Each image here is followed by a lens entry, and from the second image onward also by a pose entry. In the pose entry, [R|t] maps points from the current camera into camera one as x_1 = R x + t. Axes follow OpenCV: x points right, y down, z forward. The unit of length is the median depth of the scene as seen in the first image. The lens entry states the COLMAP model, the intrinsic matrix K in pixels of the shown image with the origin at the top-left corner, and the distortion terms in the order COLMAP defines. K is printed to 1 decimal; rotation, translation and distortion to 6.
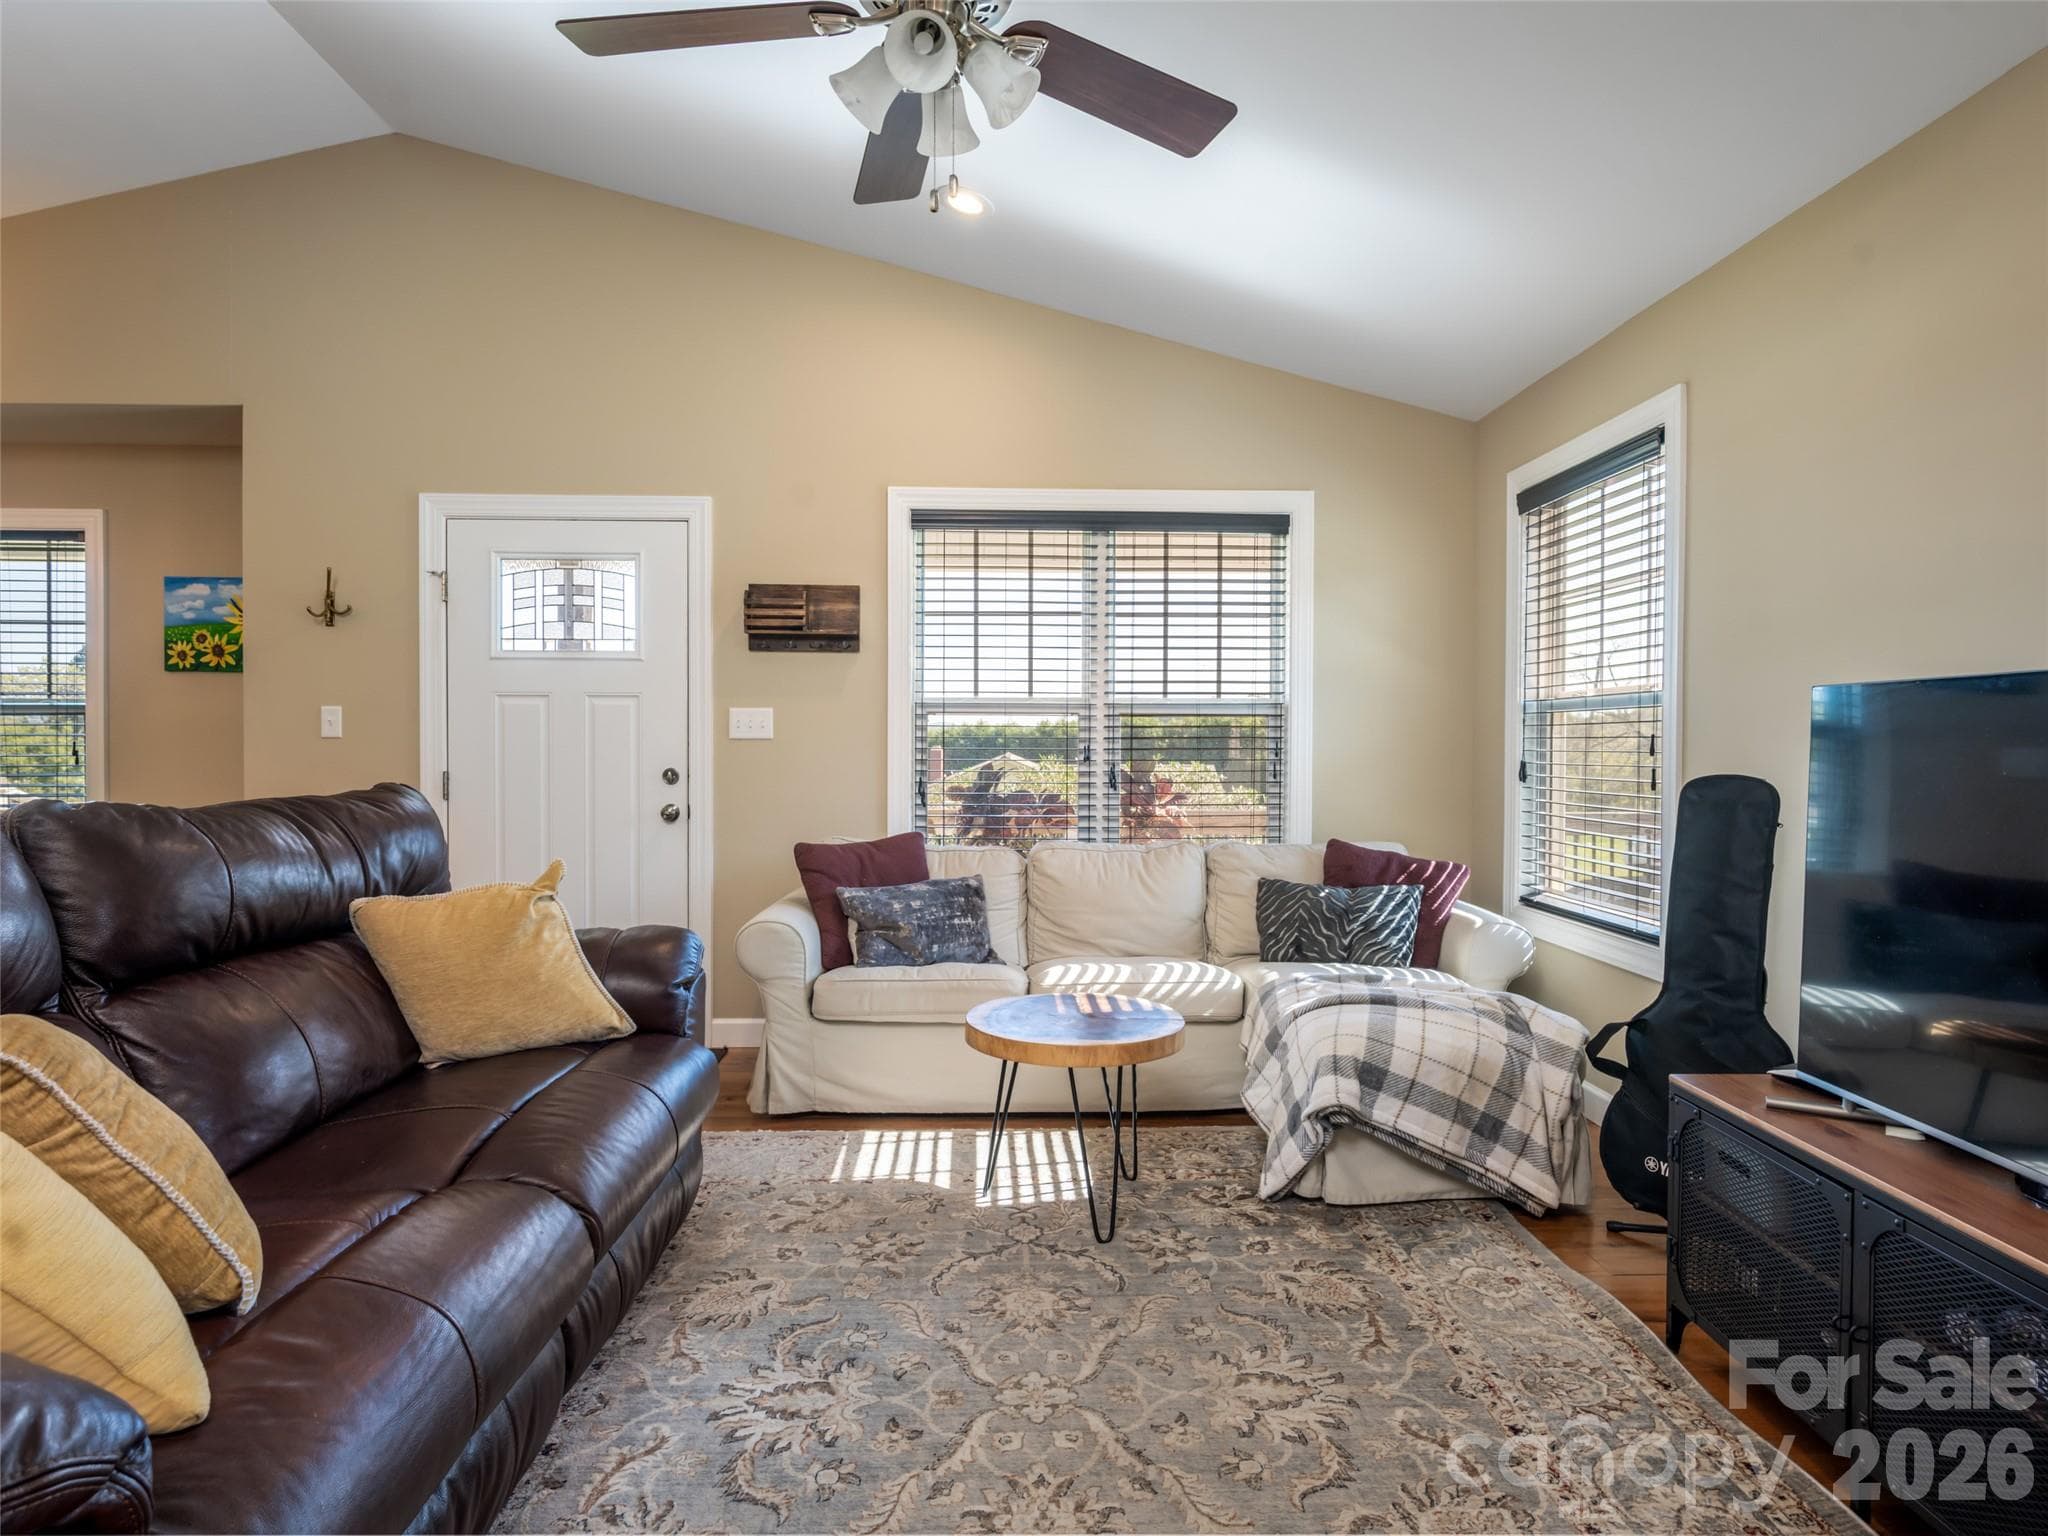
lens RADIAL K [[1189.0, 0, 1024.9], [0, 1189.0, 761.0], [0, 0, 1]] dist [0.003577, 0.003015]
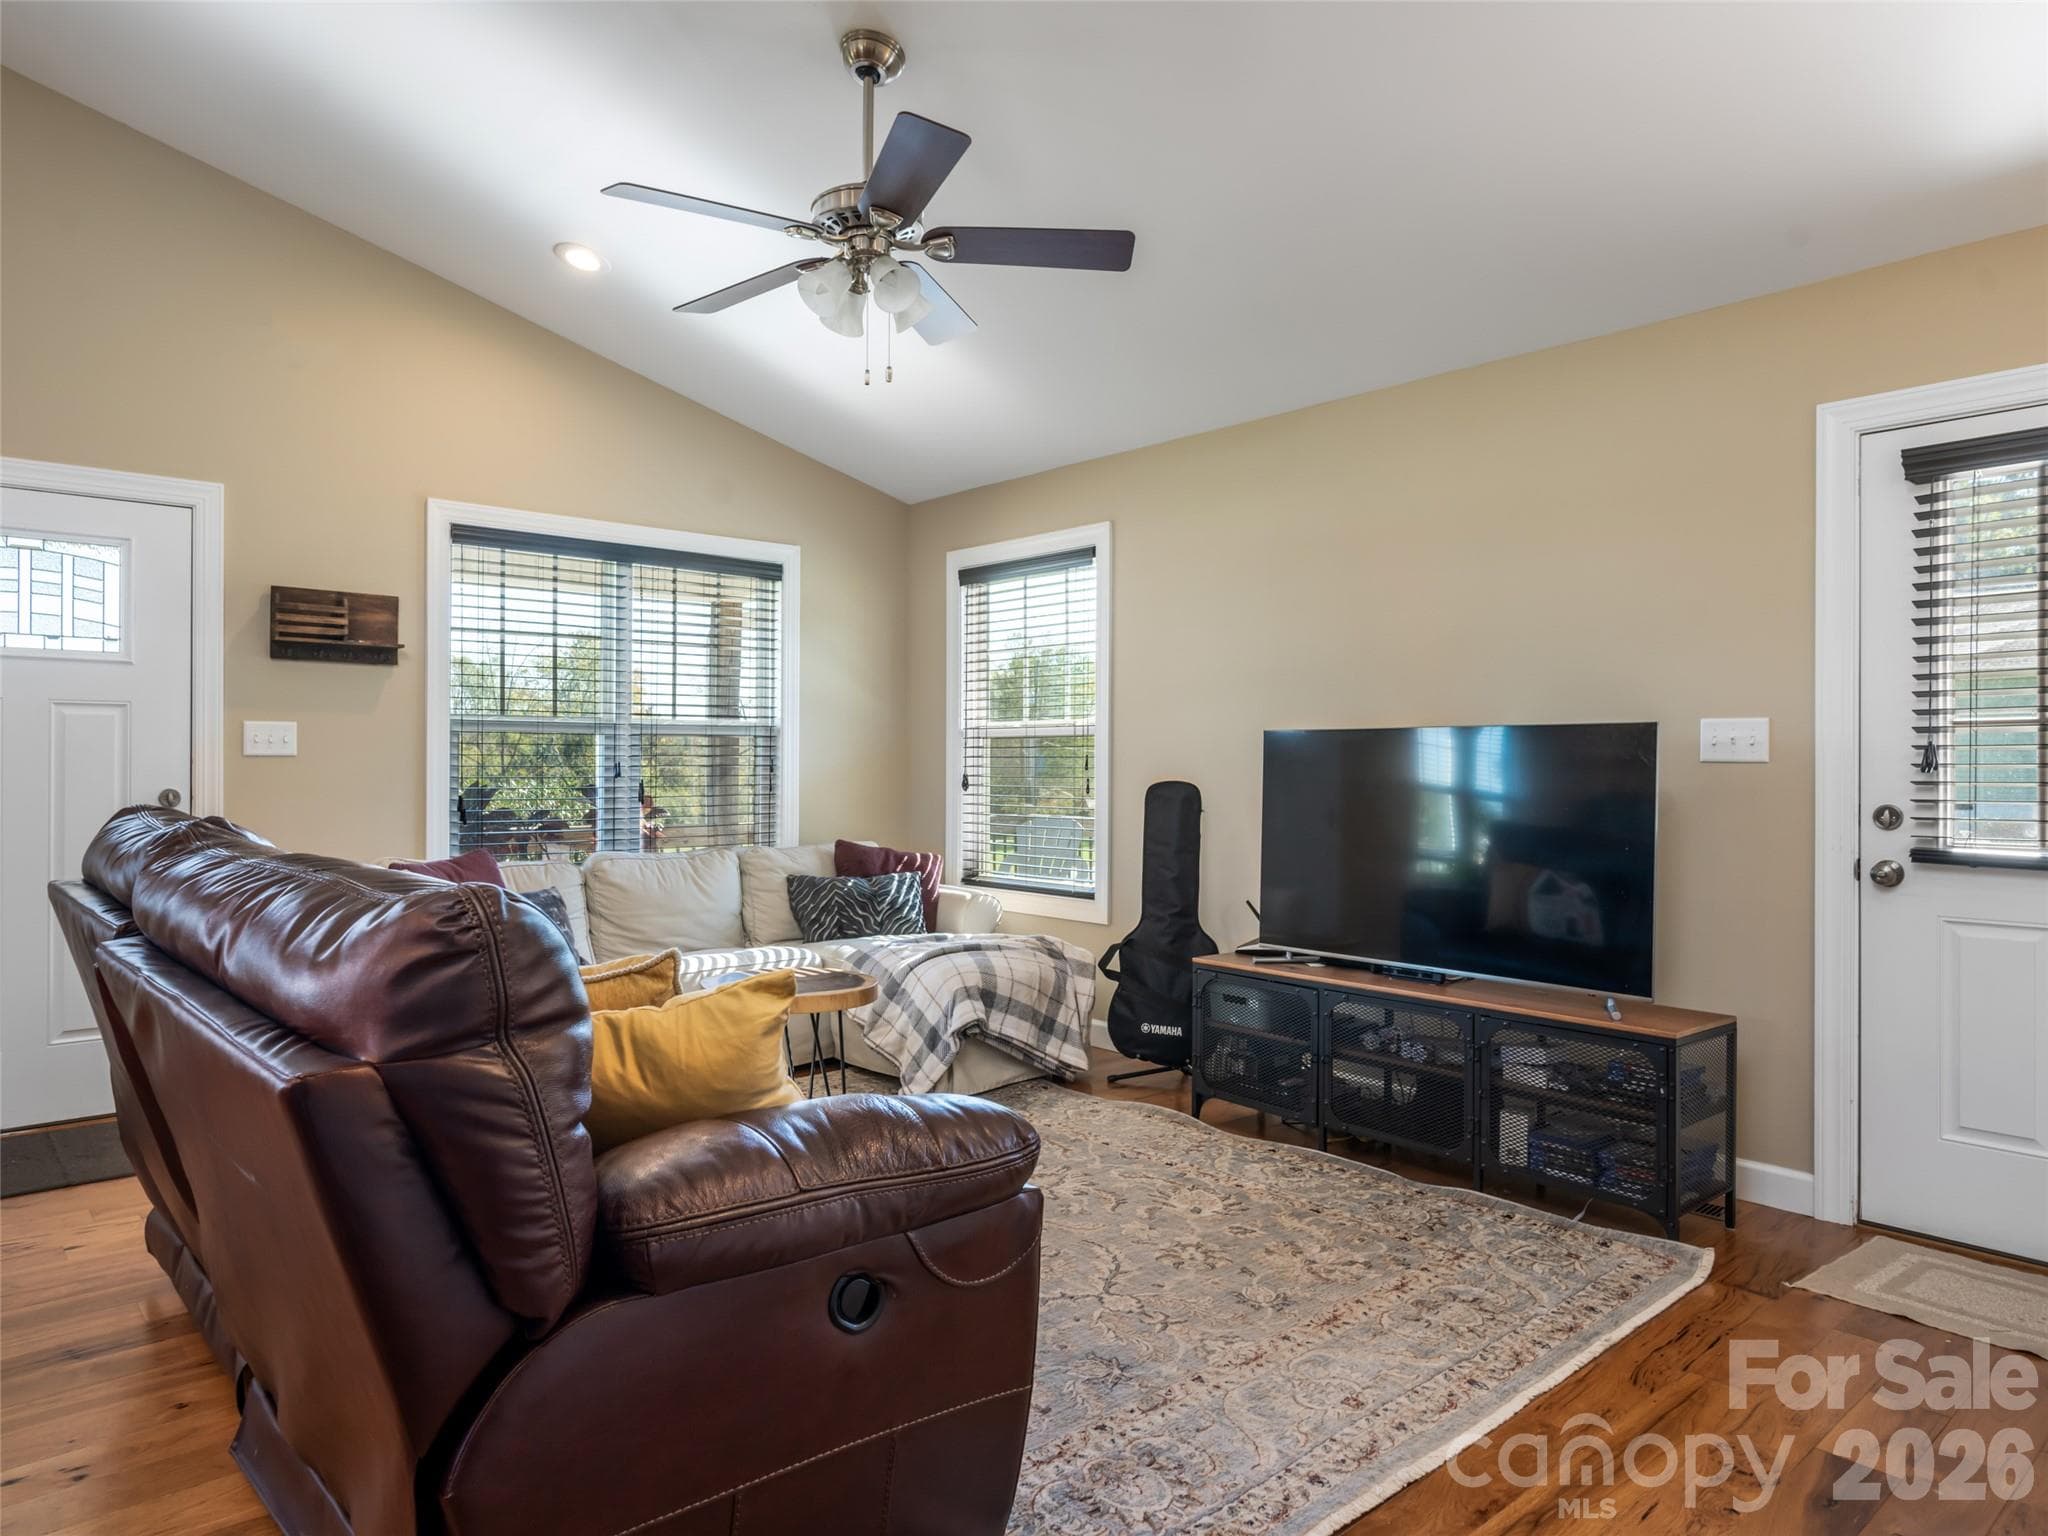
lens RADIAL K [[1329.6, 0, 1014.2], [0, 1329.6, 779.1], [0, 0, 1]] dist [-0.001923, -0.003556]
pose [[0.761029, -0.008448, 0.648662, -0.466086], [0.009581, 0.999953, 0.001782, 0.002868], [-0.648647, 0.004858, 0.761074, -0.142339]]
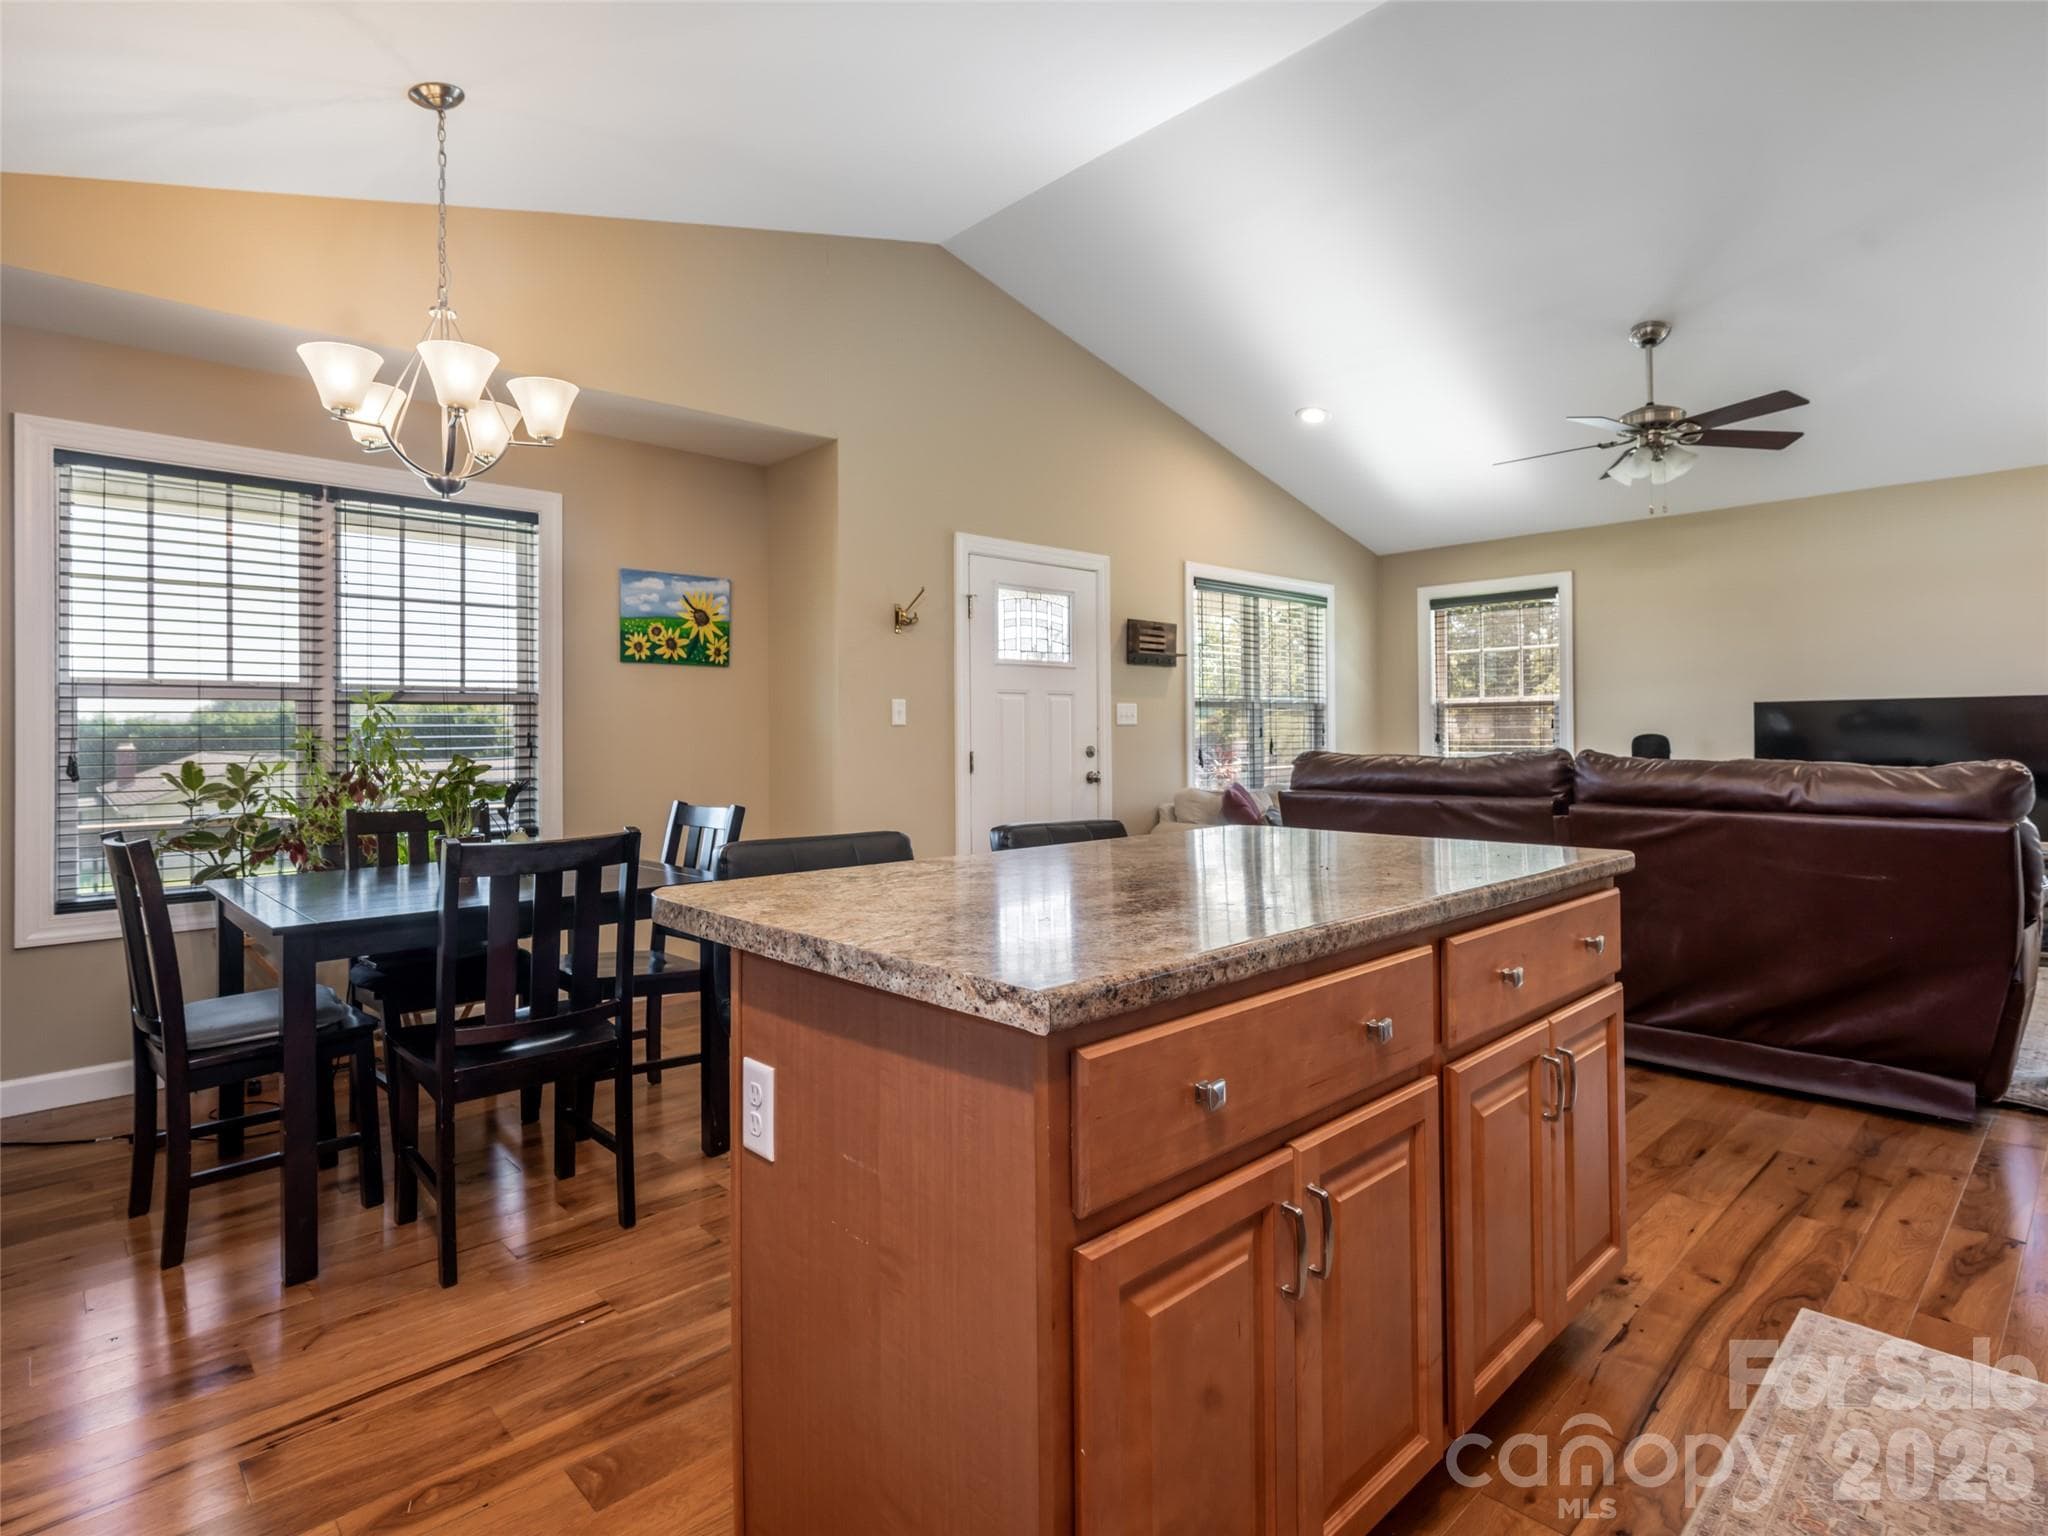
lens RADIAL K [[1089.4, 0, 1025.8], [0, 1089.4, 728.4], [0, 0, 1]] dist [-0.005688, 0.000138]
pose [[0.730165, -0.009837, 0.683200, -1.256174], [0.019474, 0.999790, -0.006418, -0.007660], [-0.682993, 0.017991, 0.730204, 0.112233]]
